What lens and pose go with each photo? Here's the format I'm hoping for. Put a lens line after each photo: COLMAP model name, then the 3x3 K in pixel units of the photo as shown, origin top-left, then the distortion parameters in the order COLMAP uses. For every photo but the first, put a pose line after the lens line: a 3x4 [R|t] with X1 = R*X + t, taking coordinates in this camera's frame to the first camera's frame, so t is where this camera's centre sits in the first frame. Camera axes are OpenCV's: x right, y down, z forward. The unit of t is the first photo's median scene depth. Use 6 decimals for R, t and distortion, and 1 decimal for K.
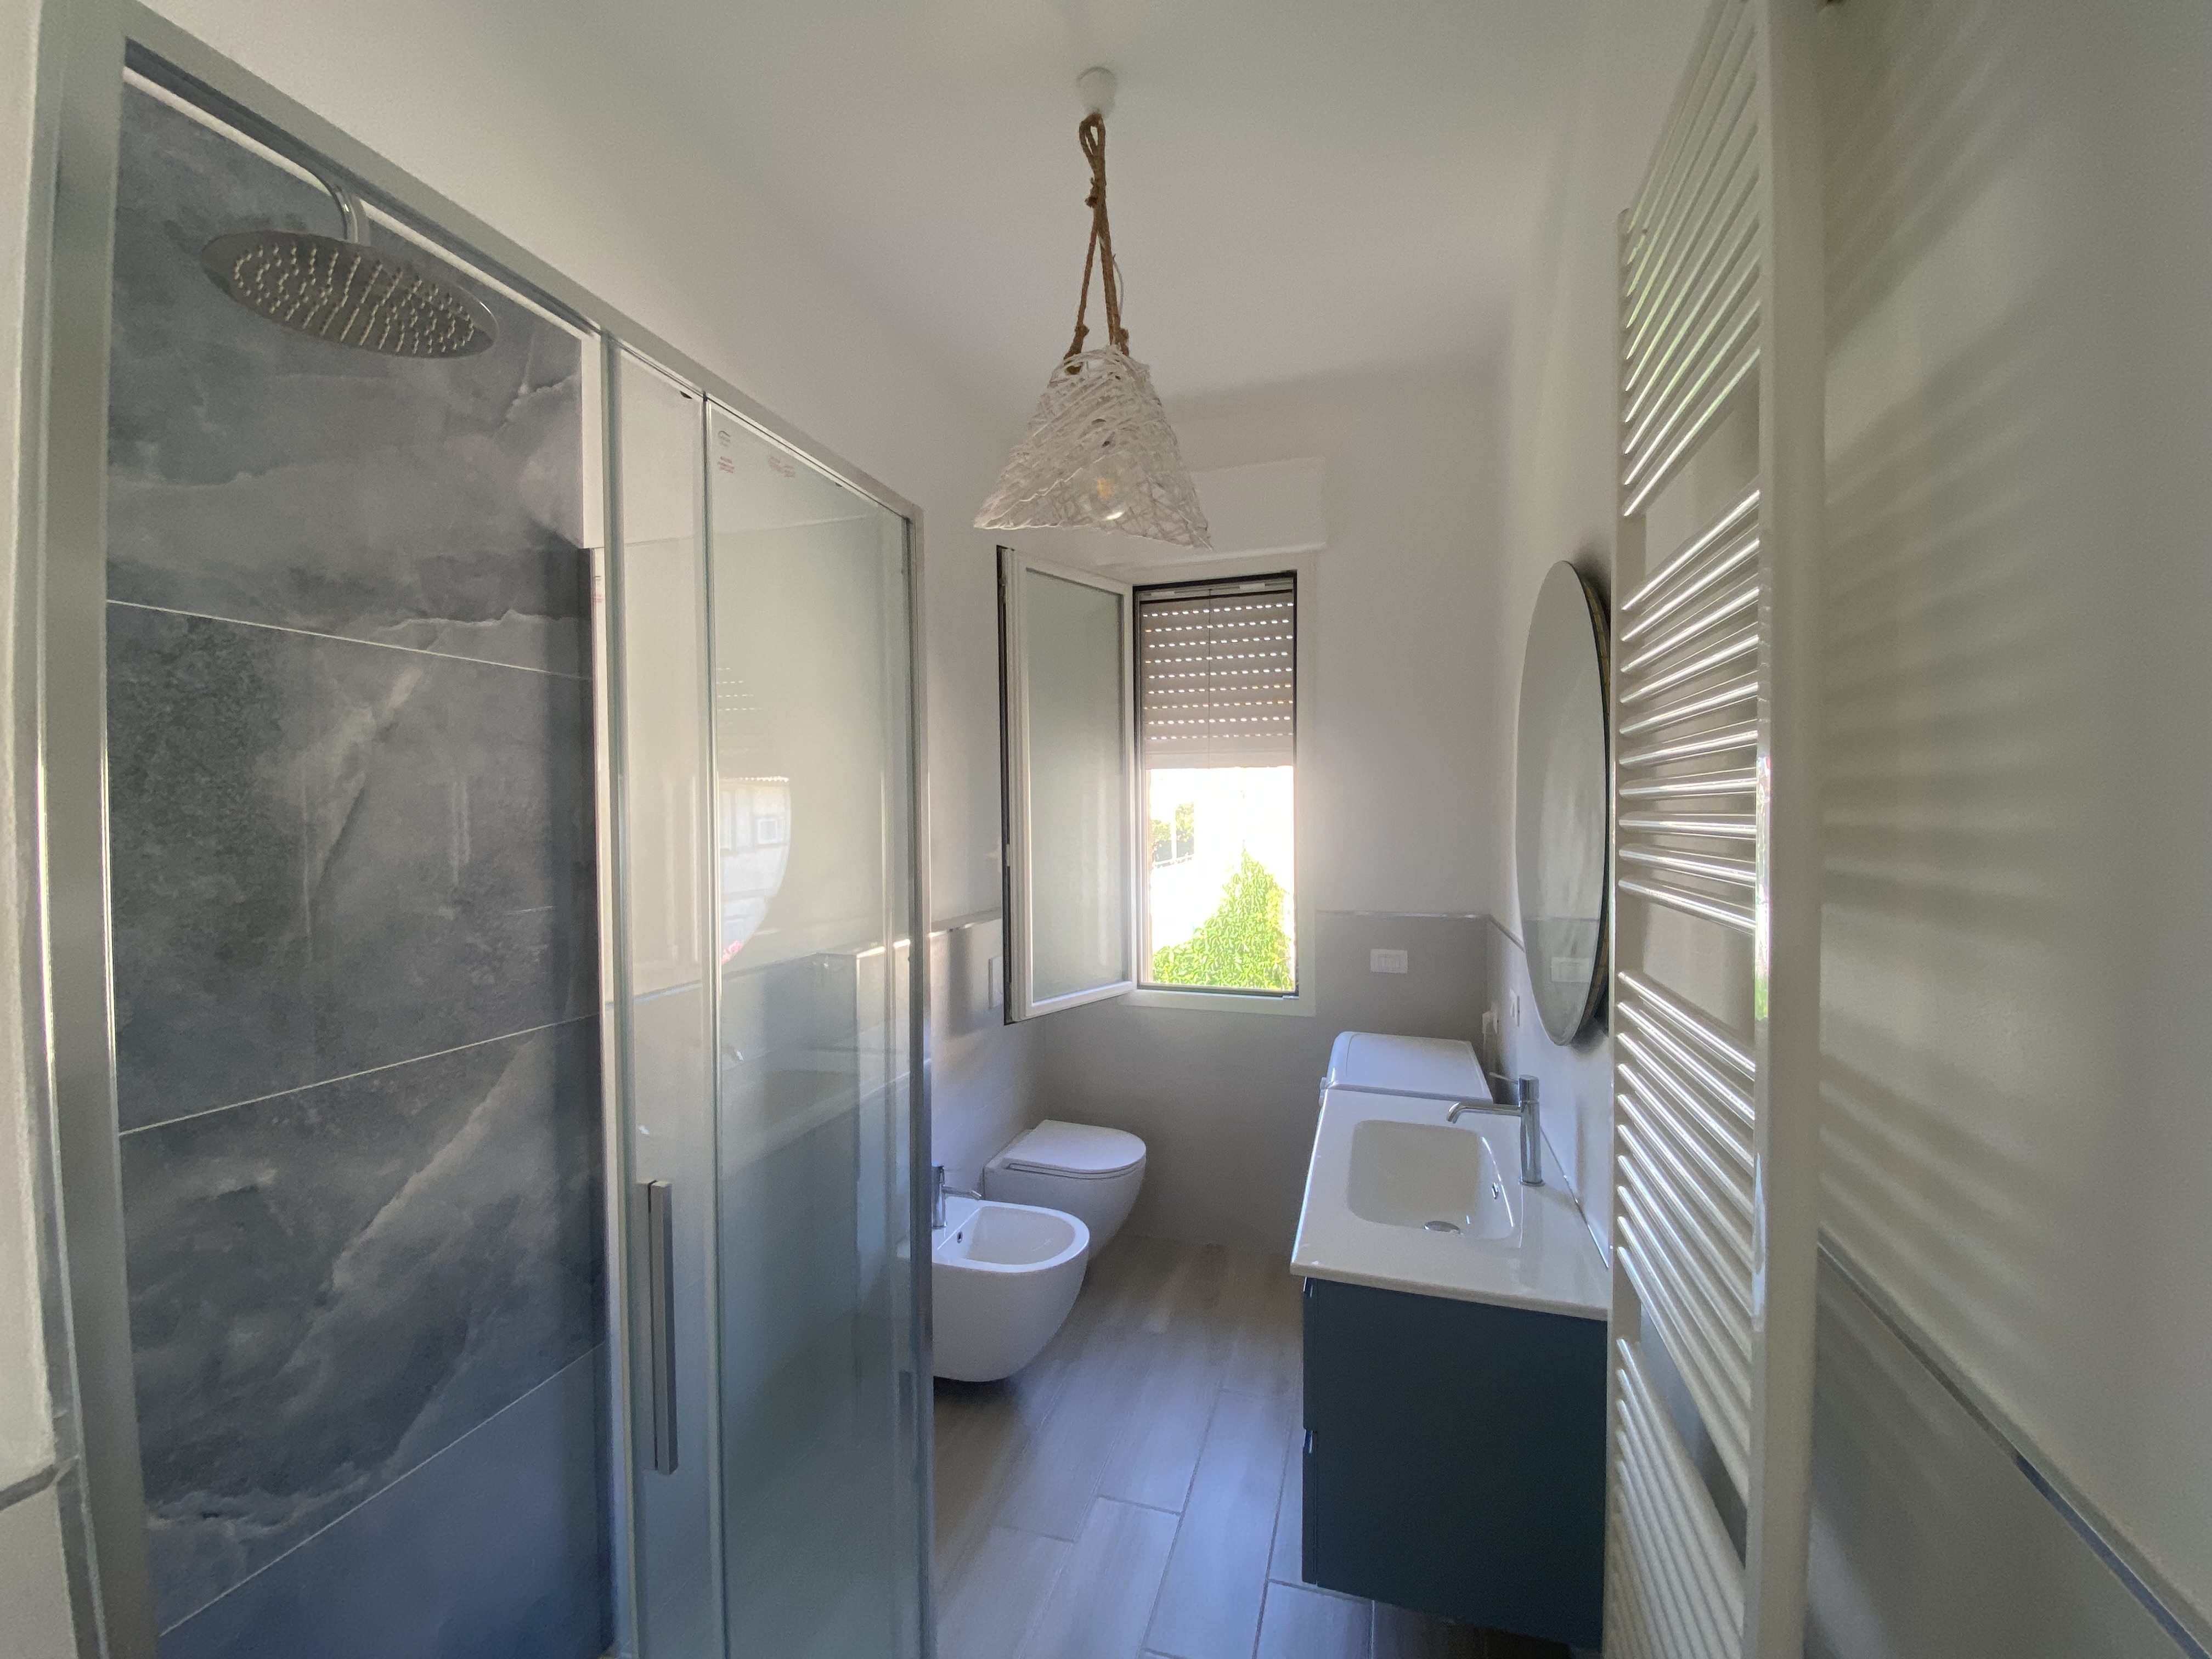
lens RADIAL K [[882.1, 0, 1110.5], [0, 882.1, 825.4], [0, 0, 1]] dist [0.014184, -0.017179]
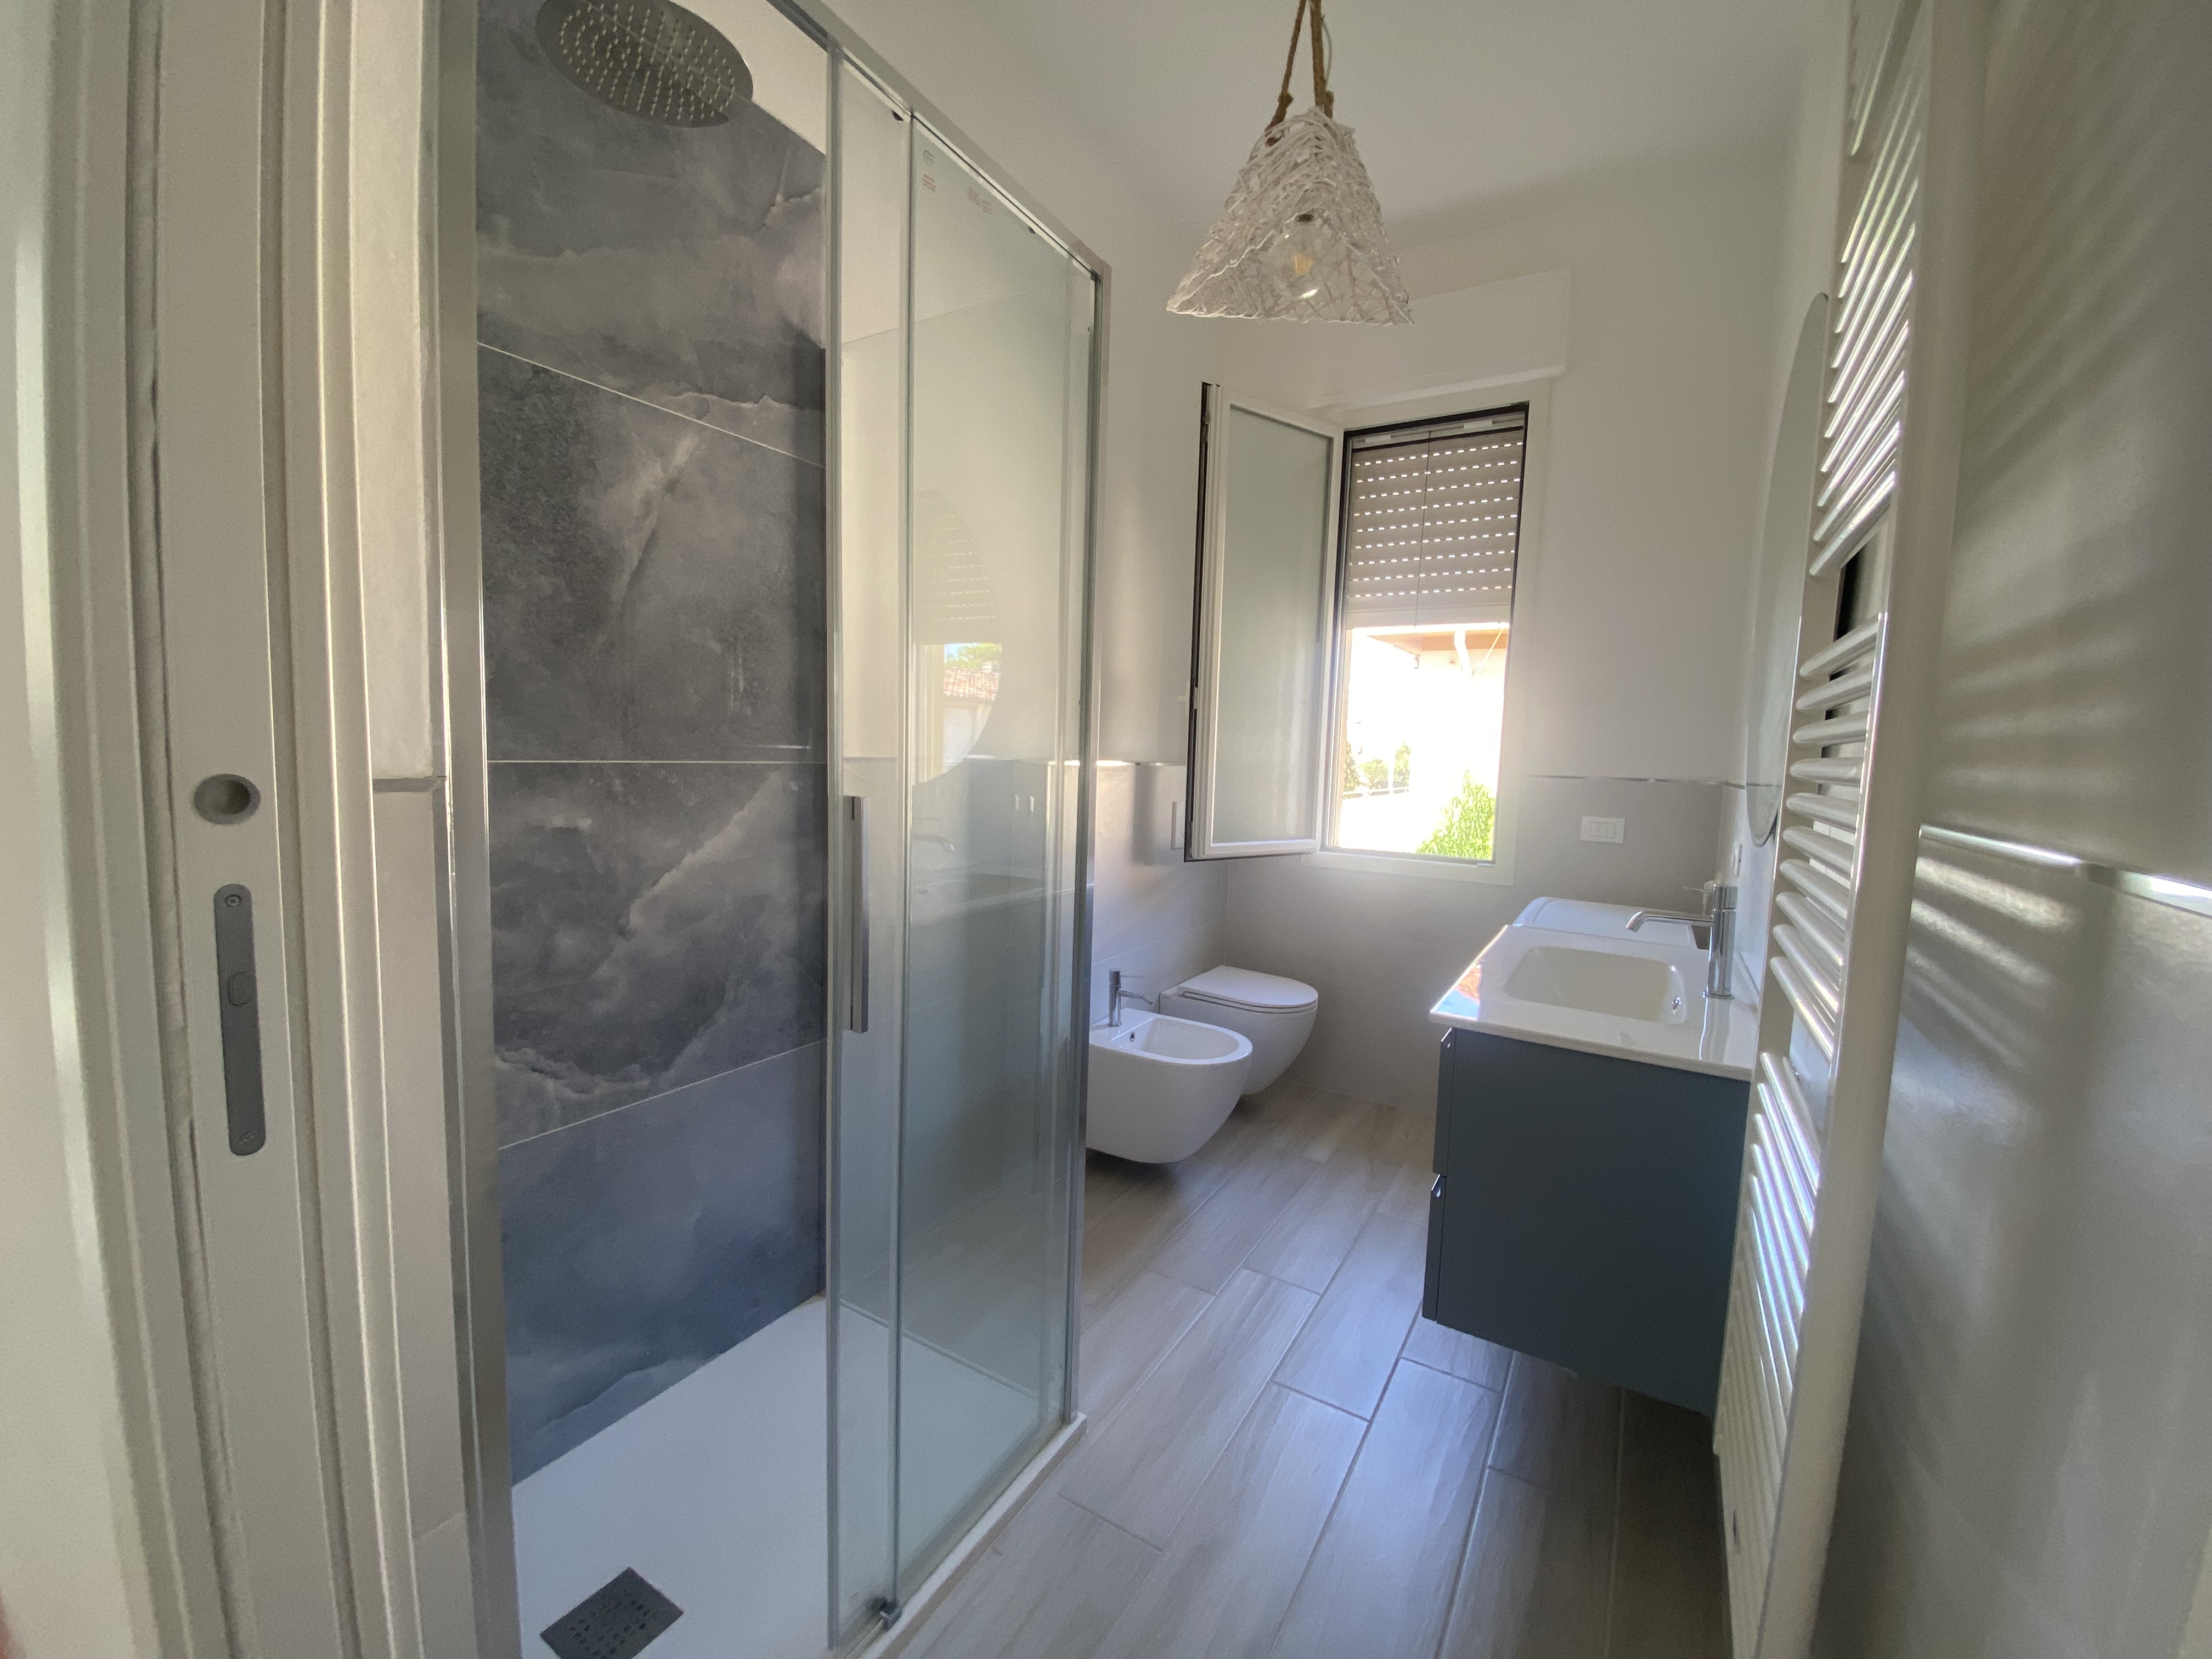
lens RADIAL K [[884.5, 0, 1117.3], [0, 884.5, 826.6], [0, 0, 1]] dist [0.037473, -0.039154]
pose [[0.971205, 0.060208, -0.230512, 0.075329], [-0.043794, 0.996170, 0.075678, 0.216288], [0.234186, -0.063404, 0.970122, -0.066304]]
